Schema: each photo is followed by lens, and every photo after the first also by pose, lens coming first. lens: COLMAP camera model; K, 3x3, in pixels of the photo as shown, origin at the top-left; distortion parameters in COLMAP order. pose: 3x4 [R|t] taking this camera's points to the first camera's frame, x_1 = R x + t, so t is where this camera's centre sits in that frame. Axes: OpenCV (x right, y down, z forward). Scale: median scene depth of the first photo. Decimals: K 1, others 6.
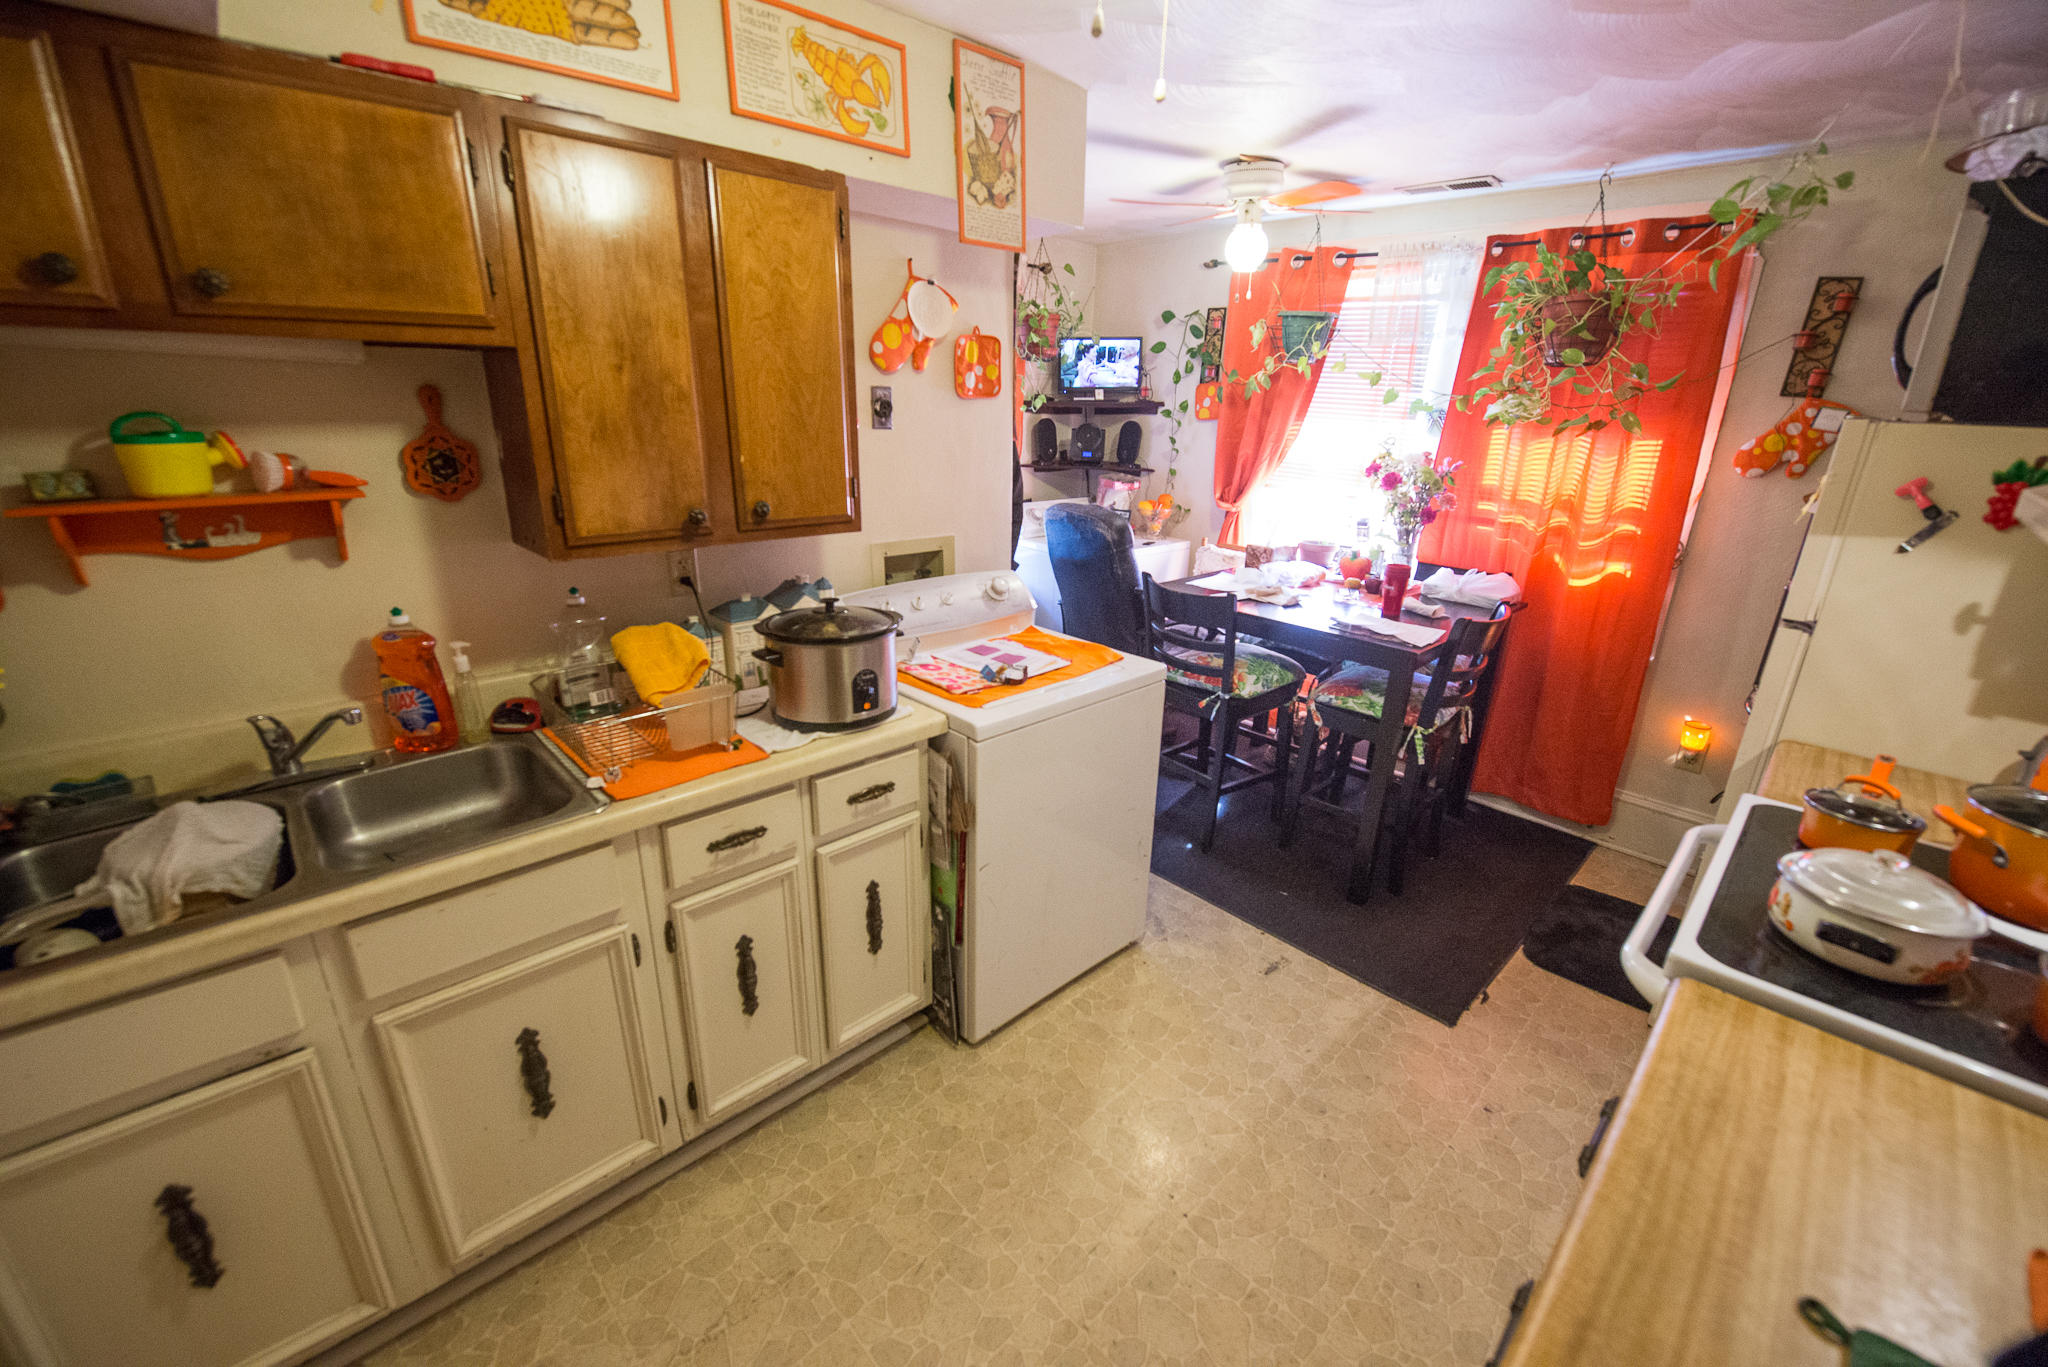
lens RADIAL K [[828.4, 0, 1024.0], [0, 828.4, 683.5], [0, 0, 1]] dist [-0.000347, -0.000001]
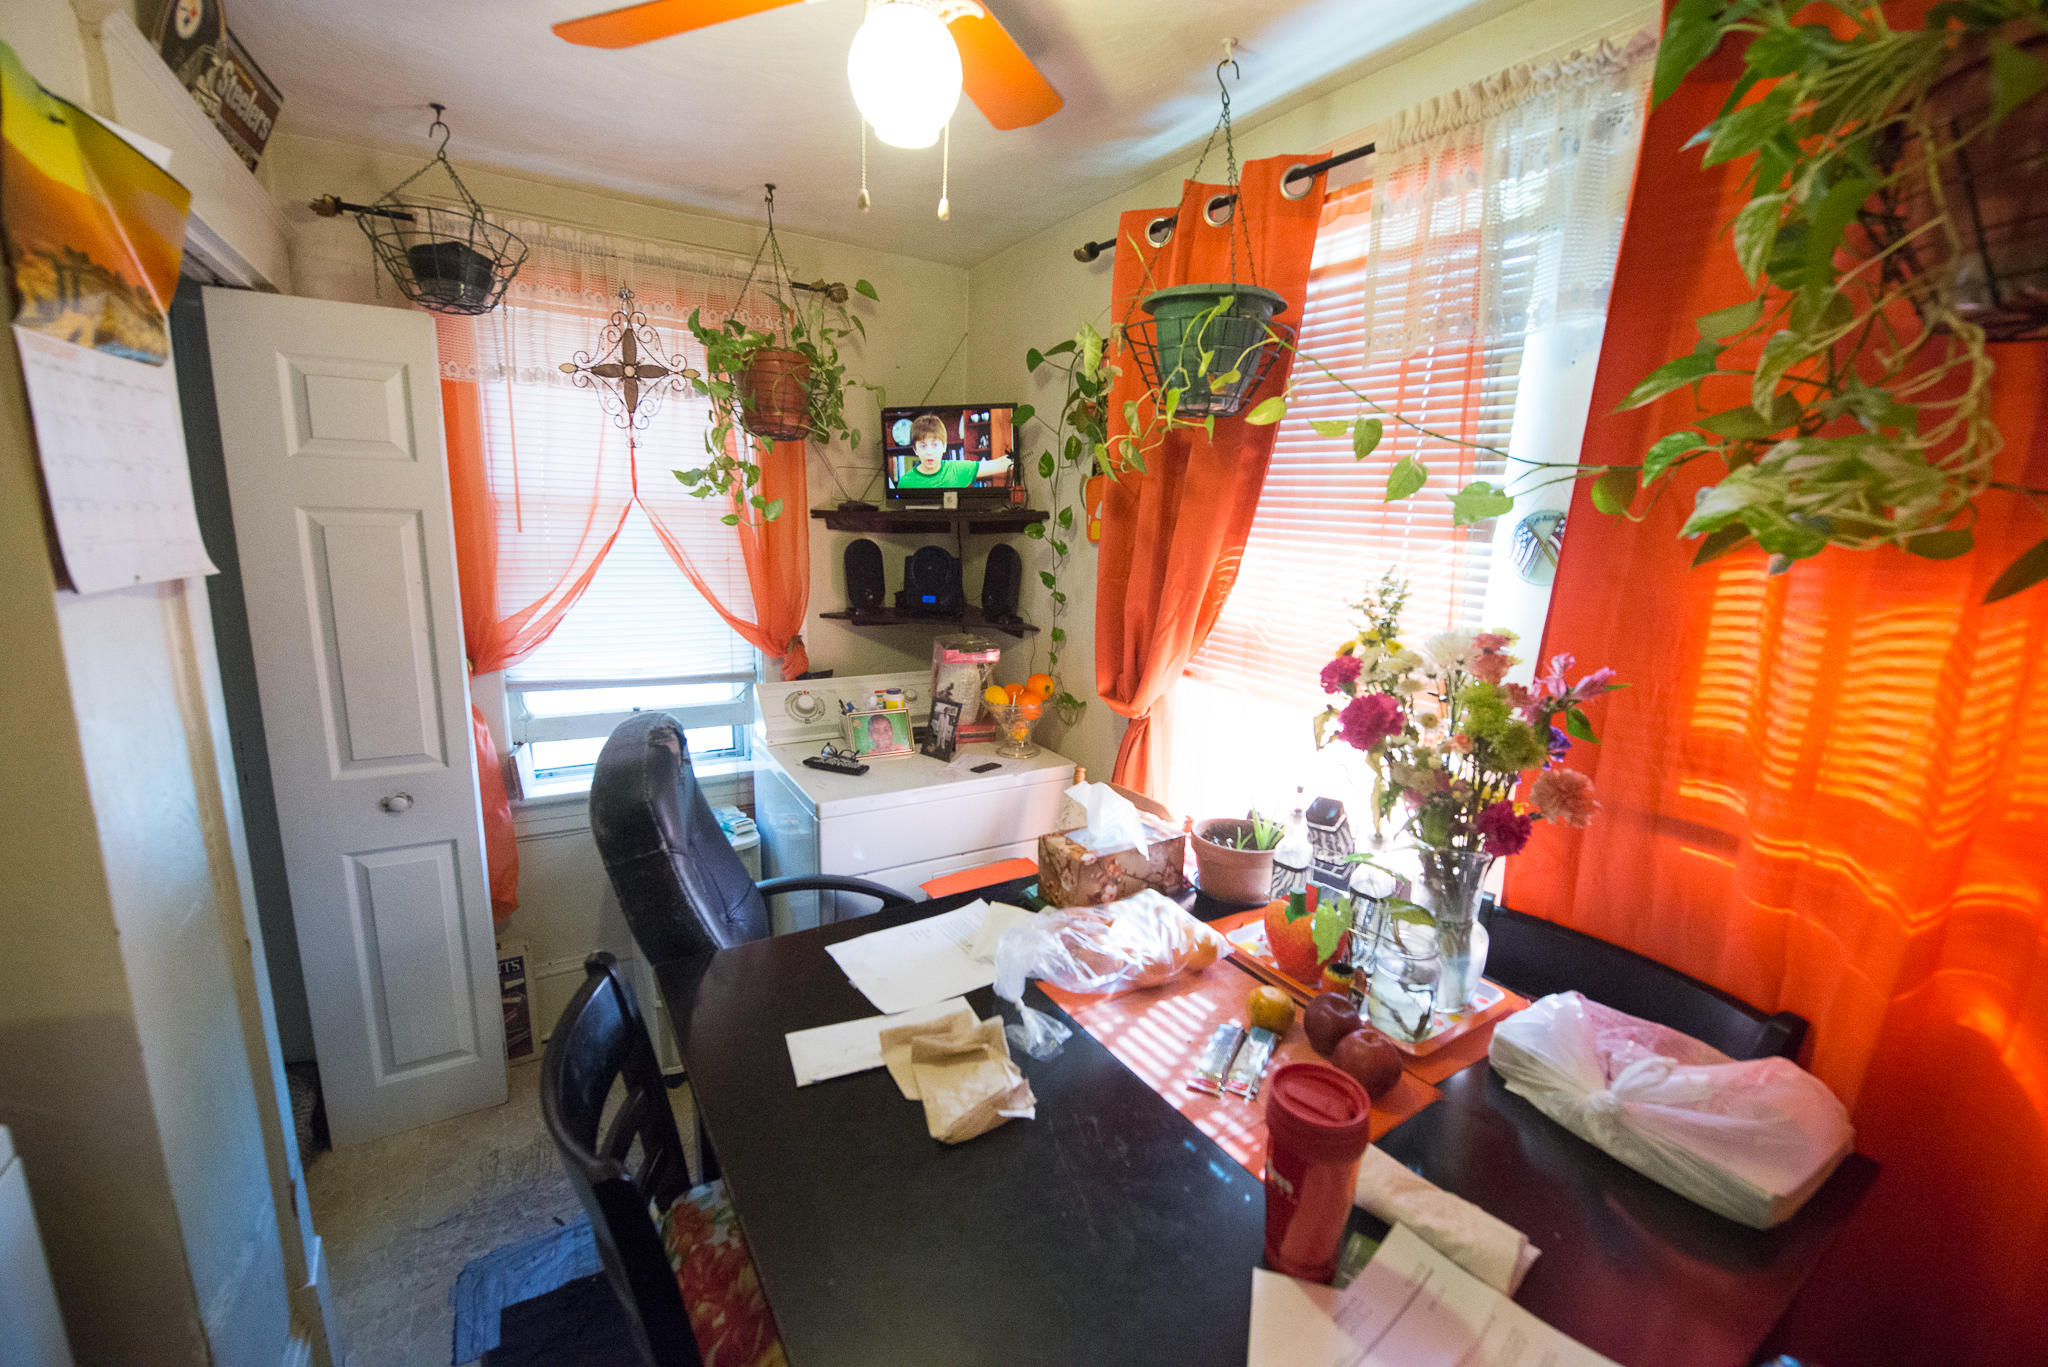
lens RADIAL K [[819.0, 0, 1024.0], [0, 819.0, 683.5], [0, 0, 1]] dist [-0.022084, -0.000060]
pose [[0.978524, 0.040165, -0.202182, 0.346486], [-0.069071, 0.988019, -0.138012, -0.190014], [0.194217, 0.149013, 0.969575, 0.614932]]
